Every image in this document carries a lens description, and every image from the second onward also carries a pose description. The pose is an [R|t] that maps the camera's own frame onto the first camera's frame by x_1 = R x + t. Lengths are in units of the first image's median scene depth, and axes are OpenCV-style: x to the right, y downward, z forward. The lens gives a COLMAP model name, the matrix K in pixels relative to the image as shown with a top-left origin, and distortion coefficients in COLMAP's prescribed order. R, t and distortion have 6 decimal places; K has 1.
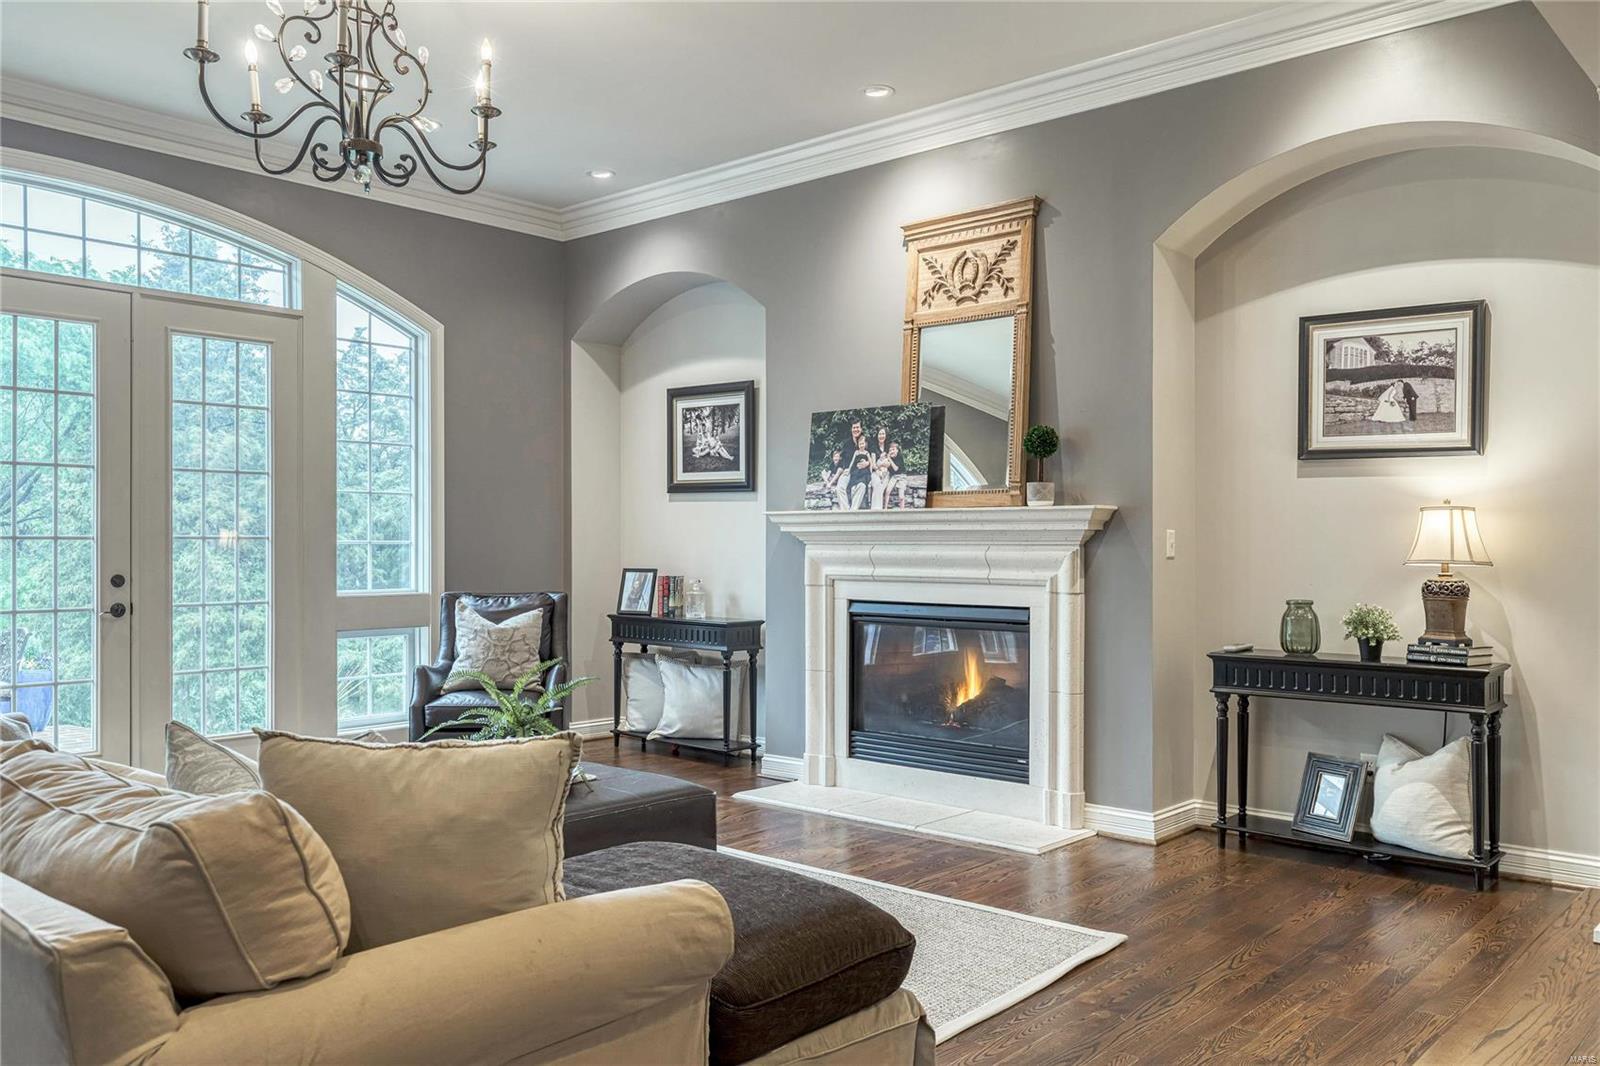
lens RADIAL K [[1279.3, 0, 806.5], [0, 1279.3, 549.6], [0, 0, 1]] dist [0.010994, 0.002759]
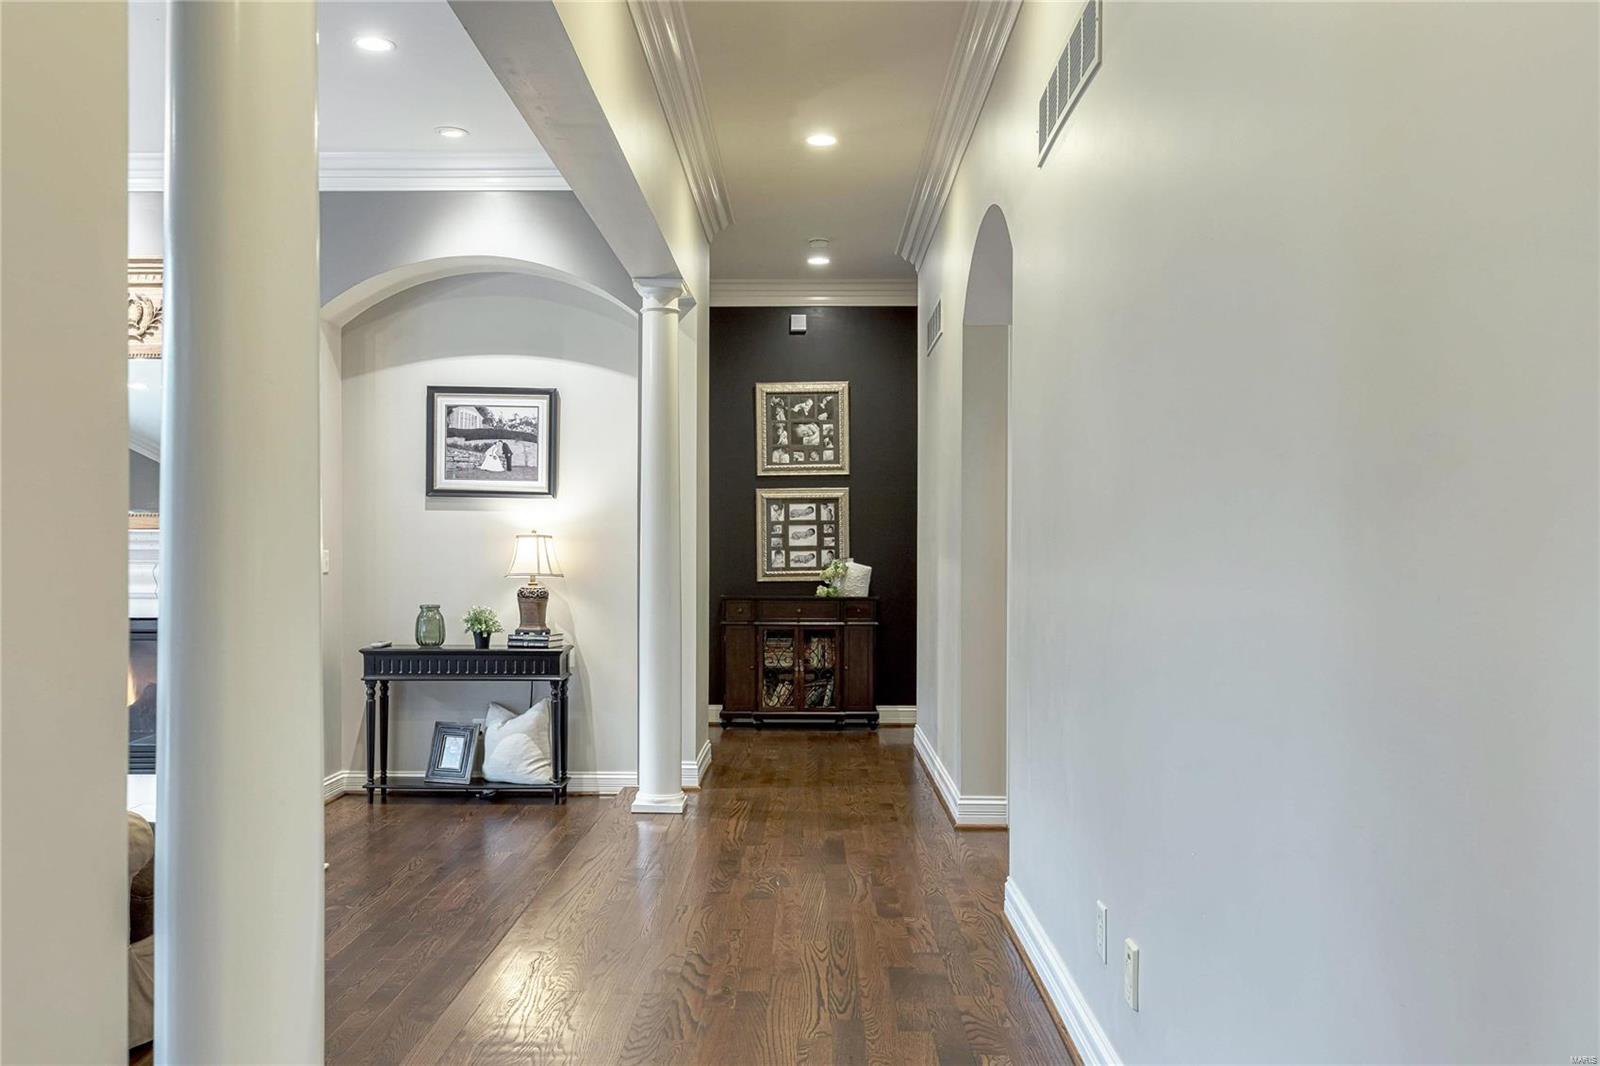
lens RADIAL K [[1353.8, 0, 803.9], [0, 1353.8, 556.6], [0, 0, 1]] dist [0.006628, 0.001468]
pose [[0.757238, -0.000962, 0.653138, -0.218849], [0.002459, 0.999996, -0.001377, -0.006461], [-0.653134, 0.002649, 0.757238, -0.279839]]
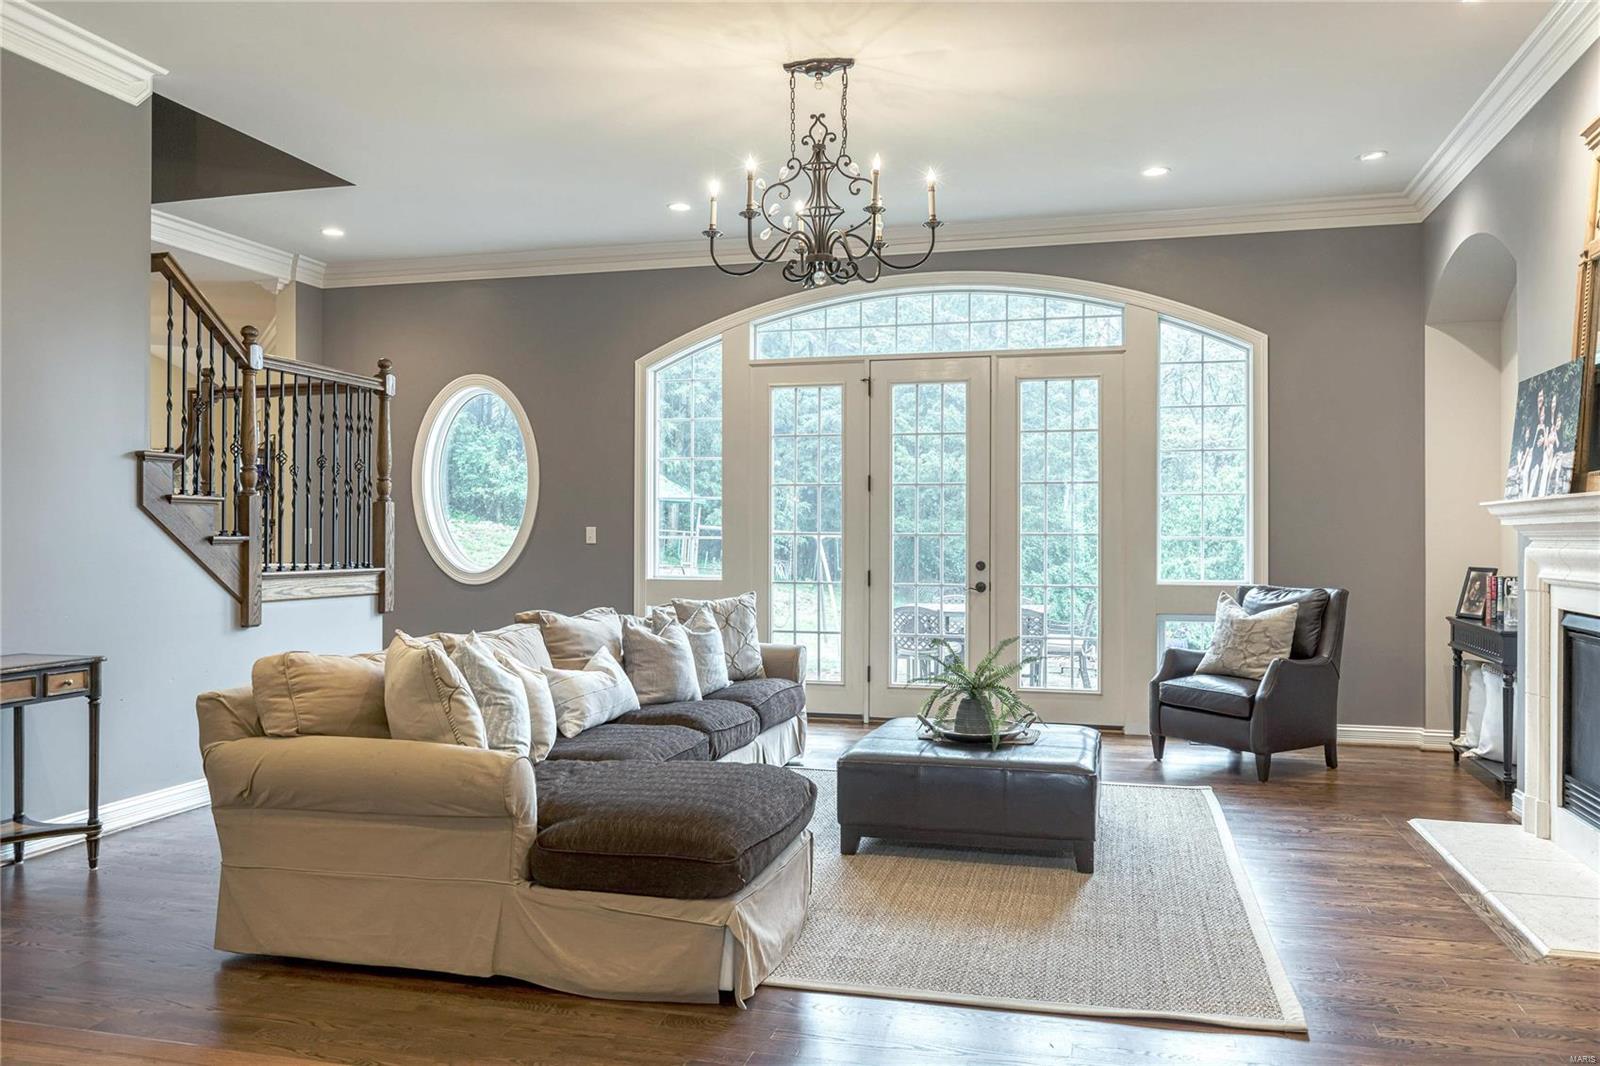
lens RADIAL K [[1188.2, 0, 799.0], [0, 1188.2, 530.2], [0, 0, 1]] dist [0.012710, 0.002908]
pose [[0.445750, -0.006130, -0.895137, 0.596092], [-0.006283, 0.999930, -0.009976, -0.000350], [0.895136, 0.010071, 0.445680, 0.290247]]
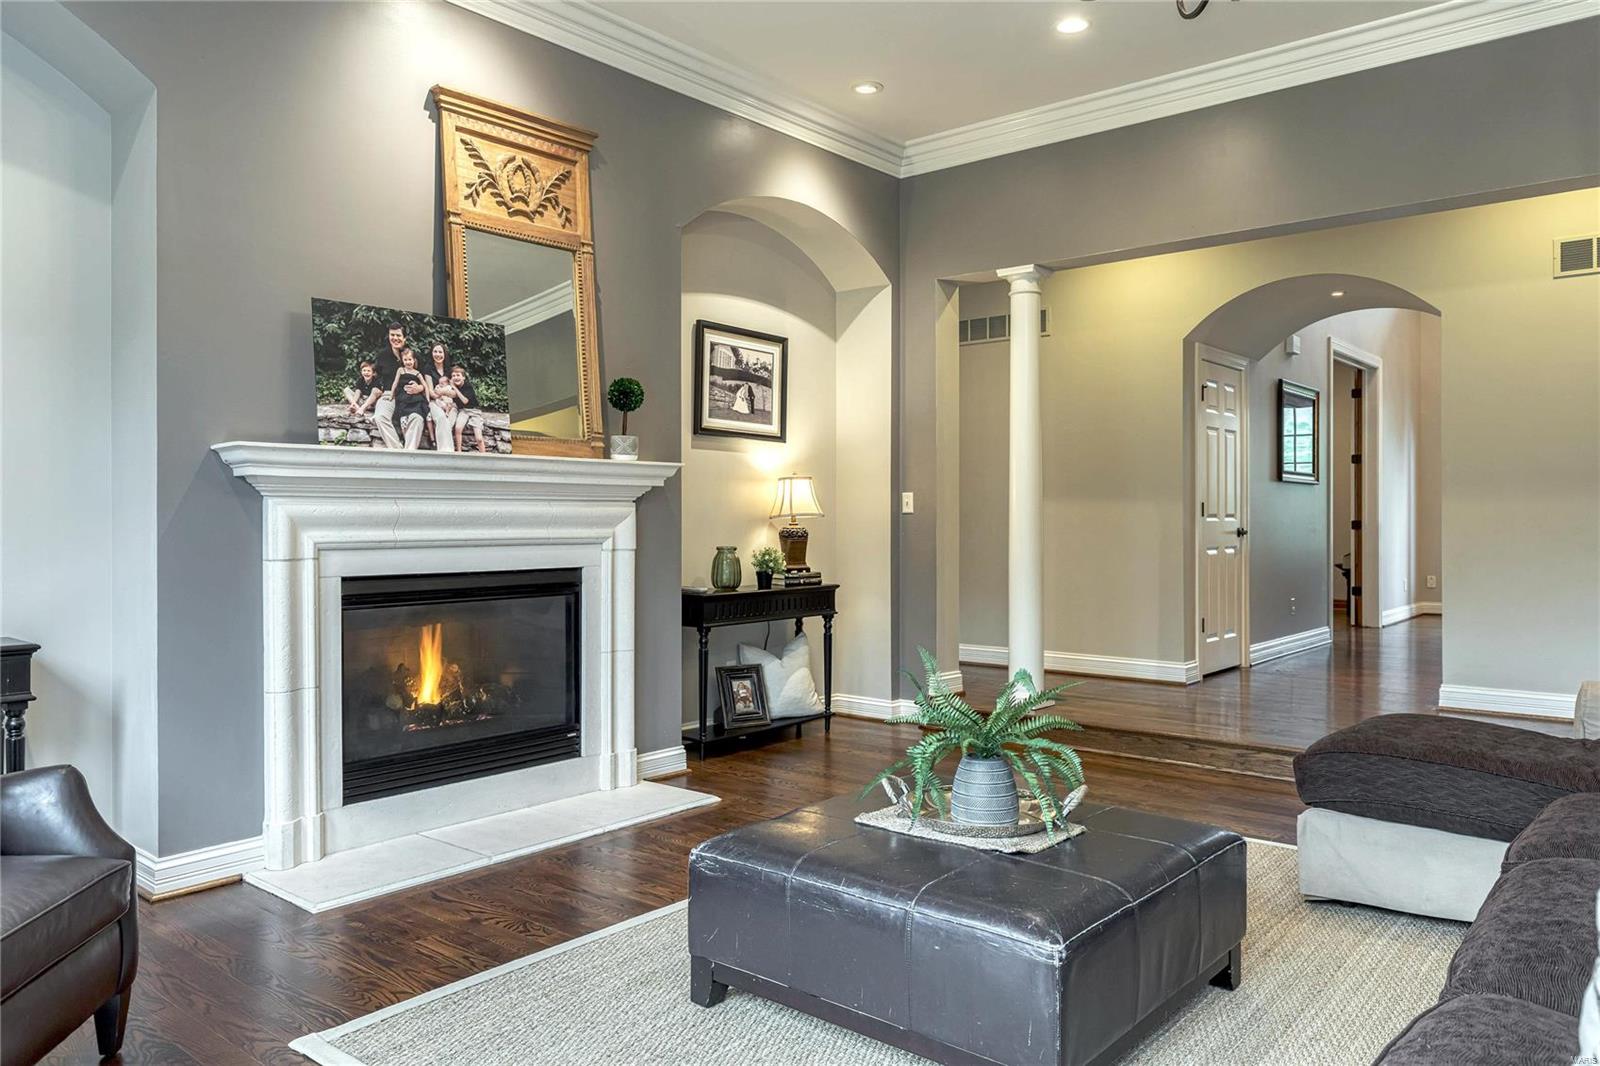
lens RADIAL K [[1139.2, 0, 801.0], [0, 1139.2, 518.6], [0, 0, 1]] dist [-0.001117, 0.006201]
pose [[-0.028848, -0.000284, 0.999584, -0.718621], [0.011237, 0.999937, 0.000608, 0.011727], [-0.999521, 0.011250, -0.028843, 0.935026]]
